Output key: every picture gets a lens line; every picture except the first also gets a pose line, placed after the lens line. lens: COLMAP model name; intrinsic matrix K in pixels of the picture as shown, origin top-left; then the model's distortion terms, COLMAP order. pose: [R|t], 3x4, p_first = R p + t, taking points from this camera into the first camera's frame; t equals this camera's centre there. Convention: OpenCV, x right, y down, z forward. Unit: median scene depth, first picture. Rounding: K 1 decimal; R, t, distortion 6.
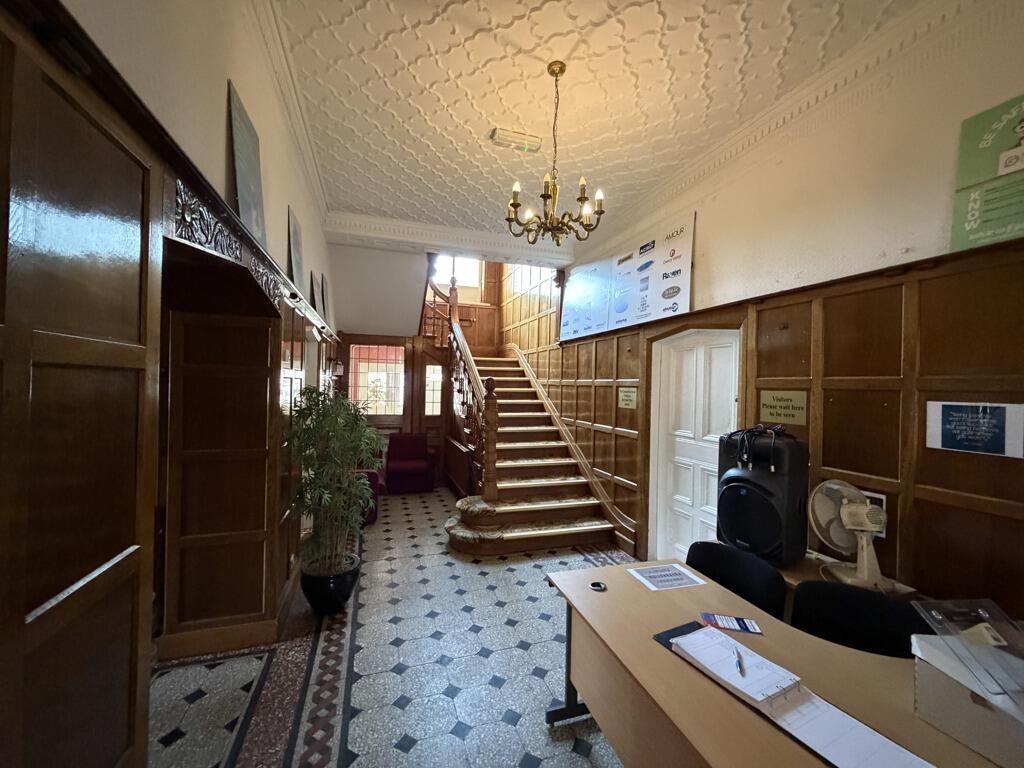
lens RADIAL K [[409.9, 0, 511.2], [0, 409.9, 384.1], [0, 0, 1]] dist [-0.001723, -0.000109]
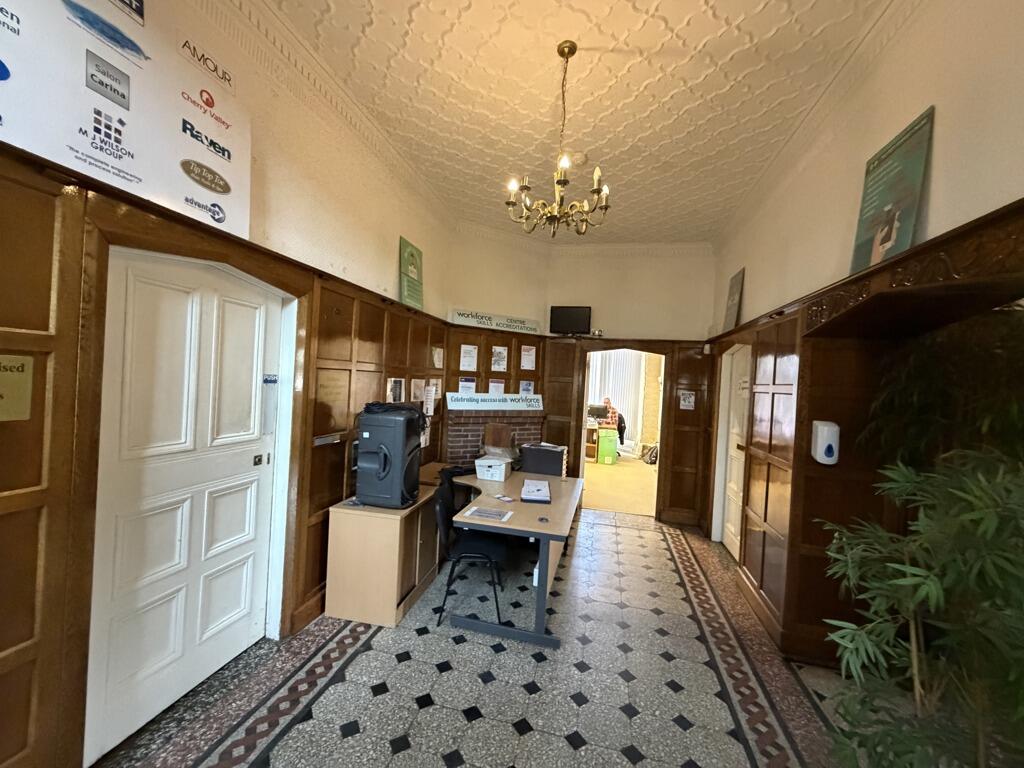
lens RADIAL K [[409.9, 0, 511.3], [0, 409.9, 383.6], [0, 0, 1]] dist [-0.001723, -0.000109]
pose [[-0.850523, -0.071180, 0.521100, -0.224606], [-0.073718, 0.997153, 0.015886, -0.002191], [-0.520747, -0.024903, -0.853348, 1.256690]]
